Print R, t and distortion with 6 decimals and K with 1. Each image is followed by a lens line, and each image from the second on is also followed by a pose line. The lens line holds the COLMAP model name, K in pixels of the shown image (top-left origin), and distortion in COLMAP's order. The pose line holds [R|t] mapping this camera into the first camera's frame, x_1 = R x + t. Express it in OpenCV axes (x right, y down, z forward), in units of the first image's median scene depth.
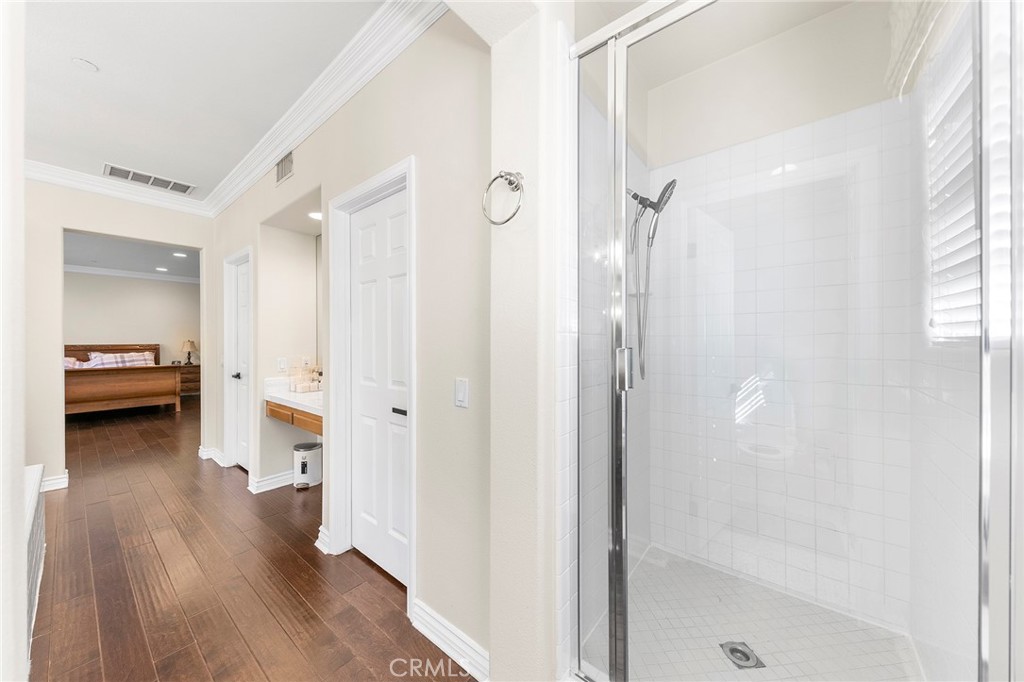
lens RADIAL K [[359.0, 0, 514.6], [0, 359.0, 342.4], [0, 0, 1]] dist [0.001934, 0.000083]
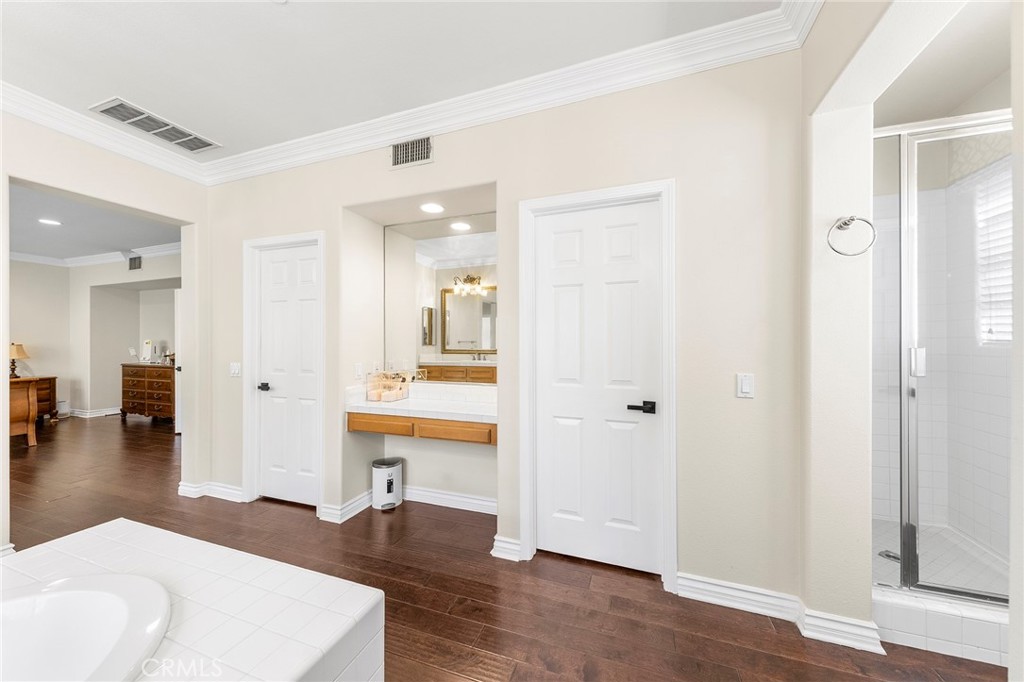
lens RADIAL K [[359.0, 0, 529.0], [0, 359.0, 343.0], [0, 0, 1]] dist [0.001934, 0.000083]
pose [[0.943433, -0.002761, 0.331553, -0.554751], [0.003874, 0.999989, -0.002697, -0.001728], [-0.331541, 0.003829, 0.943433, 0.045435]]
